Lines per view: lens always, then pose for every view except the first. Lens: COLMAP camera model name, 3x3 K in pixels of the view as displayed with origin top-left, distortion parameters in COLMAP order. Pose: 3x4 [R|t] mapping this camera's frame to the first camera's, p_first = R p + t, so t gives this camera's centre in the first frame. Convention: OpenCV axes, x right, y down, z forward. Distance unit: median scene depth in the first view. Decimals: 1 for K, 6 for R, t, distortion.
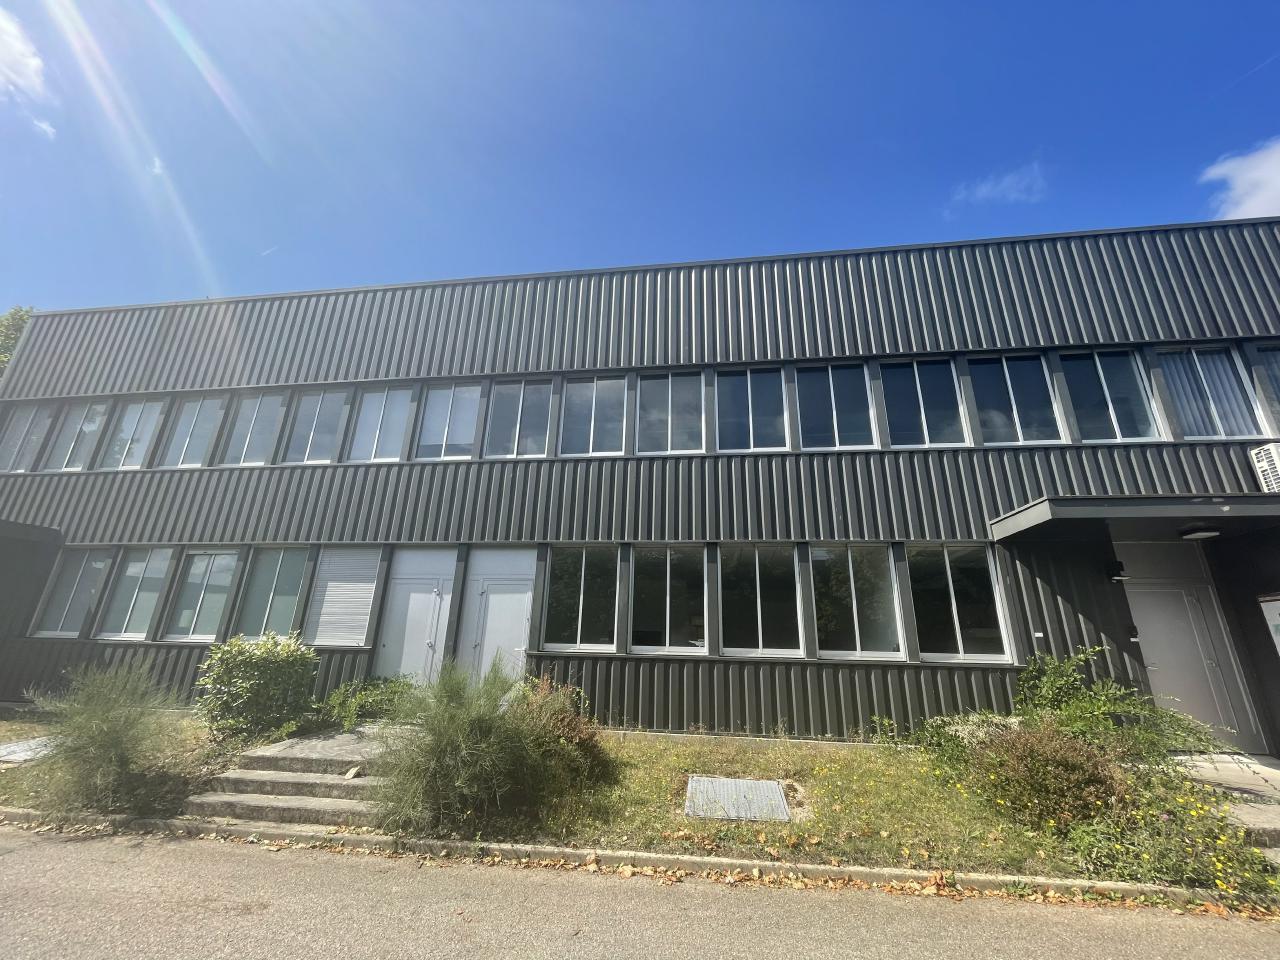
lens RADIAL K [[523.6, 0, 638.4], [0, 523.6, 476.6], [0, 0, 1]] dist [-0.002027, -0.000012]
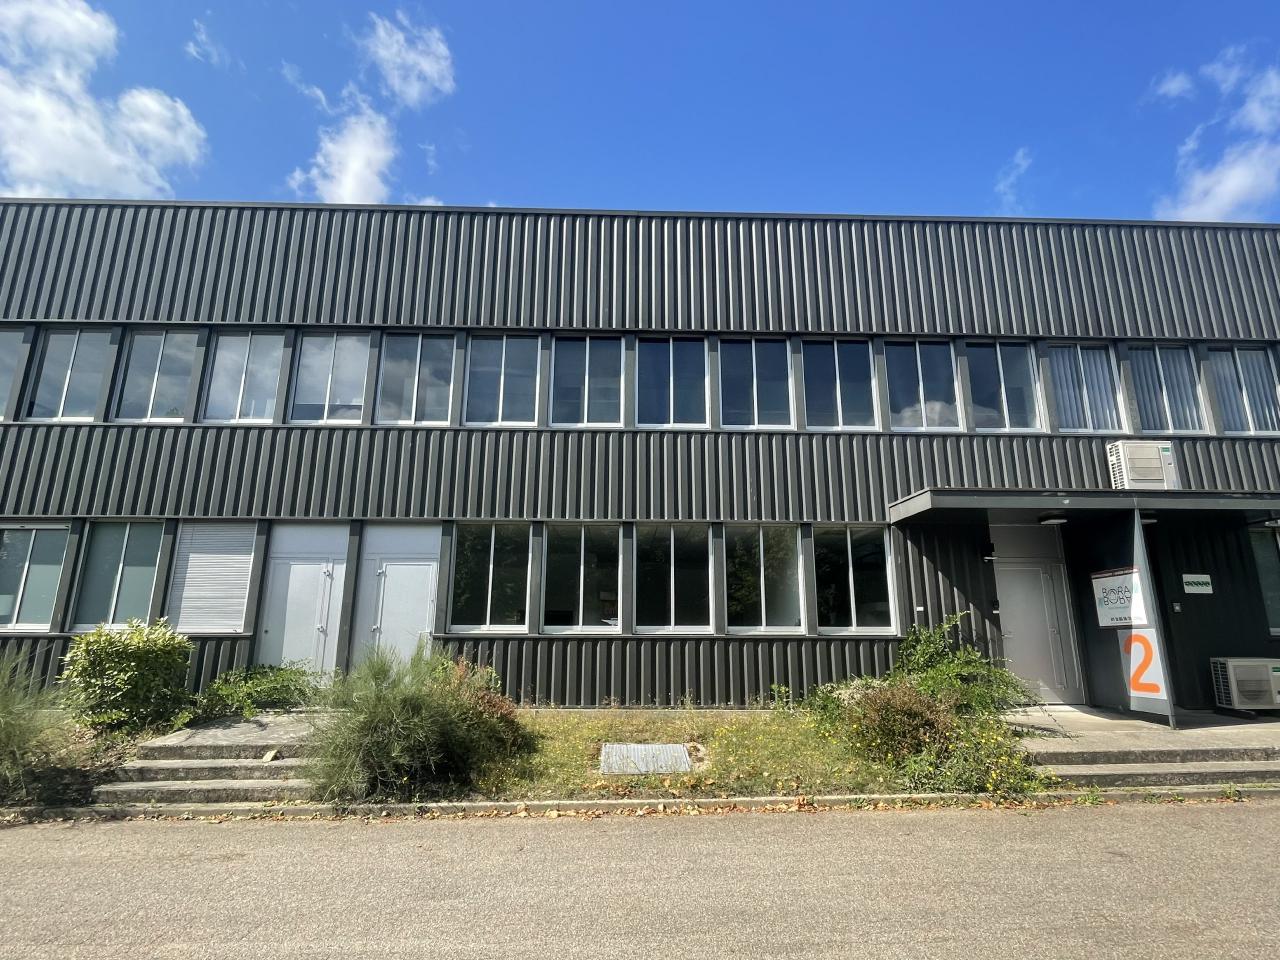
lens RADIAL K [[675.3, 0, 639.7], [0, 675.3, 473.7], [0, 0, 1]] dist [-0.000339, 0.000493]
pose [[0.985582, 0.017050, 0.168337, -0.060724], [-0.033158, 0.995081, 0.093350, -0.095003], [-0.165917, -0.097585, 0.981299, -0.273383]]
